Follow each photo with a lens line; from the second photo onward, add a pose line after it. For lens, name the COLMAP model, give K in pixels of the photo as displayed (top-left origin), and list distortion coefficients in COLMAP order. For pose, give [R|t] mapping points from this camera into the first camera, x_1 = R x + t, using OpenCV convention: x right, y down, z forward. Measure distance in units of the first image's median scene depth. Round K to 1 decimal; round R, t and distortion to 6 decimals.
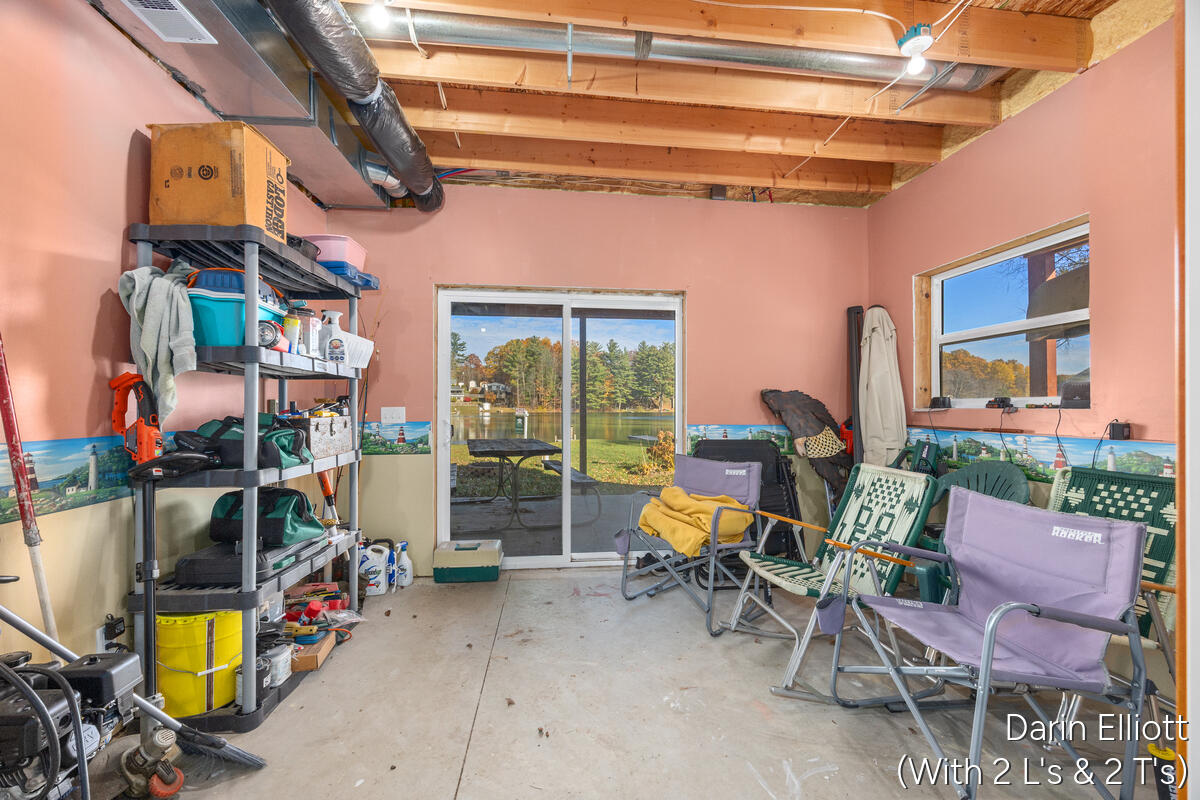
lens RADIAL K [[456.6, 0, 603.0], [0, 456.6, 401.6], [0, 0, 1]] dist [-0.006983, -0.000021]
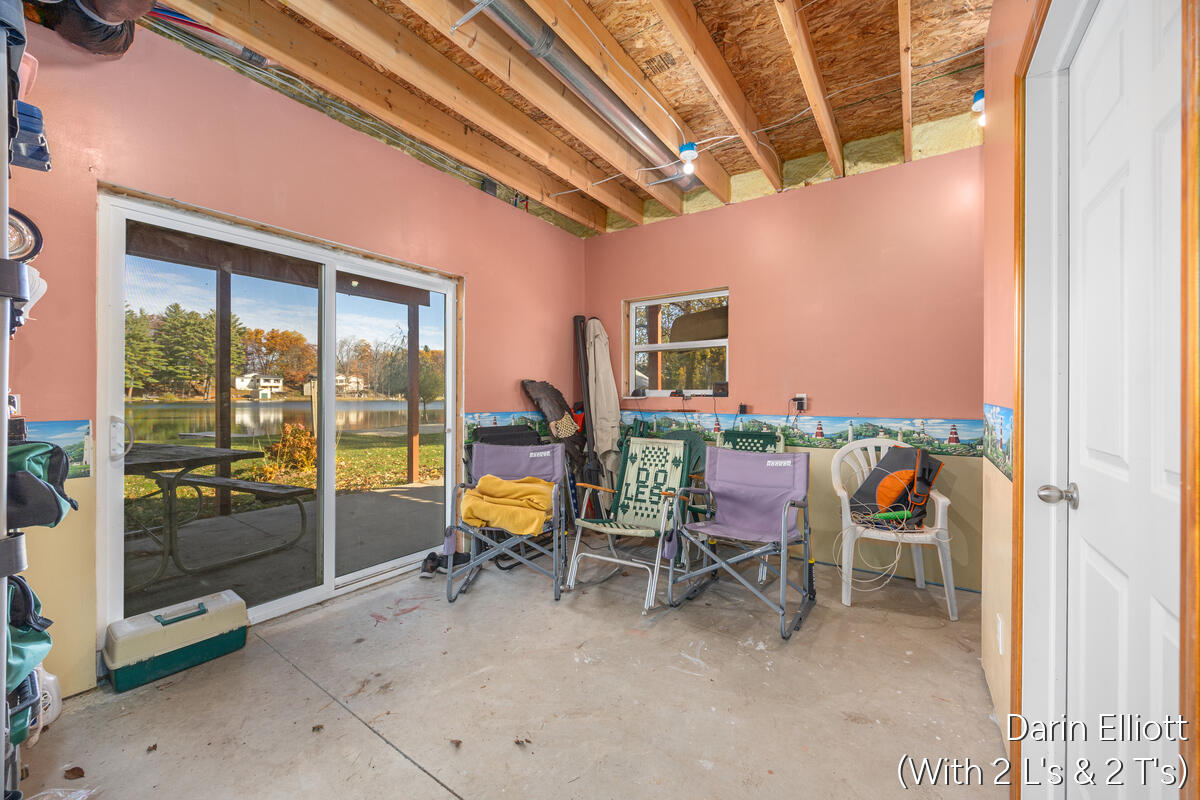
lens RADIAL K [[456.2, 0, 600.5], [0, 456.2, 393.0], [0, 0, 1]] dist [-0.002270, 0.000000]
pose [[0.650570, 0.005358, 0.759427, -0.457967], [-0.012110, 0.999921, 0.003320, 0.000070], [-0.759349, -0.011356, 0.650584, 0.166540]]
